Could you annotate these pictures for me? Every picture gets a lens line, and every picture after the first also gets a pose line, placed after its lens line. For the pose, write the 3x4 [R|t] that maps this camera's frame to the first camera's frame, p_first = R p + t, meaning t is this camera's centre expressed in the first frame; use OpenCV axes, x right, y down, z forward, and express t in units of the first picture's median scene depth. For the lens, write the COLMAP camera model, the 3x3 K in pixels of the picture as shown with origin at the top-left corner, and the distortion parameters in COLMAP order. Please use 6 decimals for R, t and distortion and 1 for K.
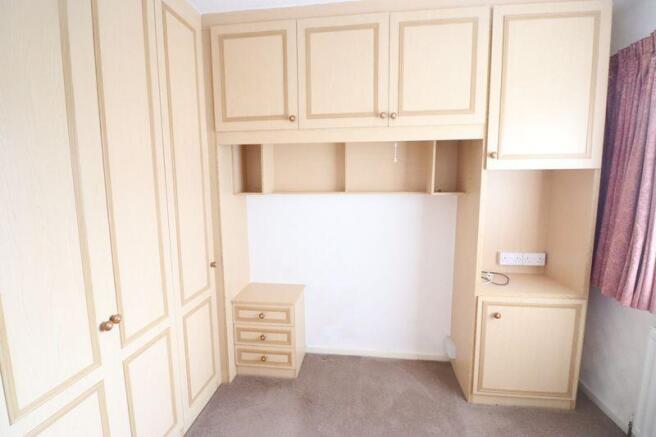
lens RADIAL K [[313.7, 0, 328.0], [0, 313.7, 218.5], [0, 0, 1]] dist [0.001092, -0.017088]
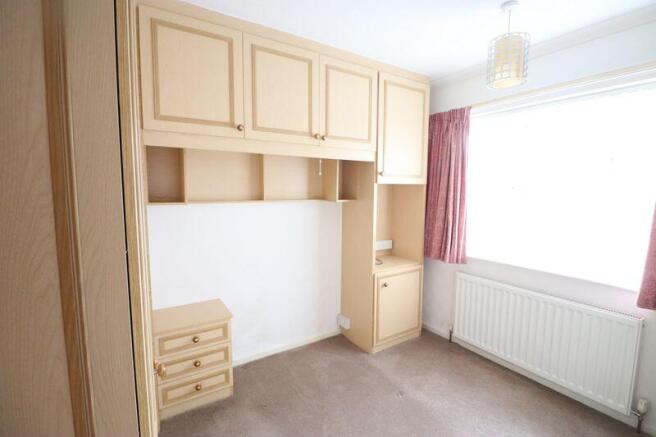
lens RADIAL K [[313.7, 0, 328.0], [0, 313.7, 218.5], [0, 0, 1]] dist [0.001092, -0.017088]
pose [[0.751780, -0.048877, 0.657600, -0.564495], [0.069039, 0.997603, -0.004778, -0.004148], [-0.655790, 0.048992, 0.753352, 0.072079]]
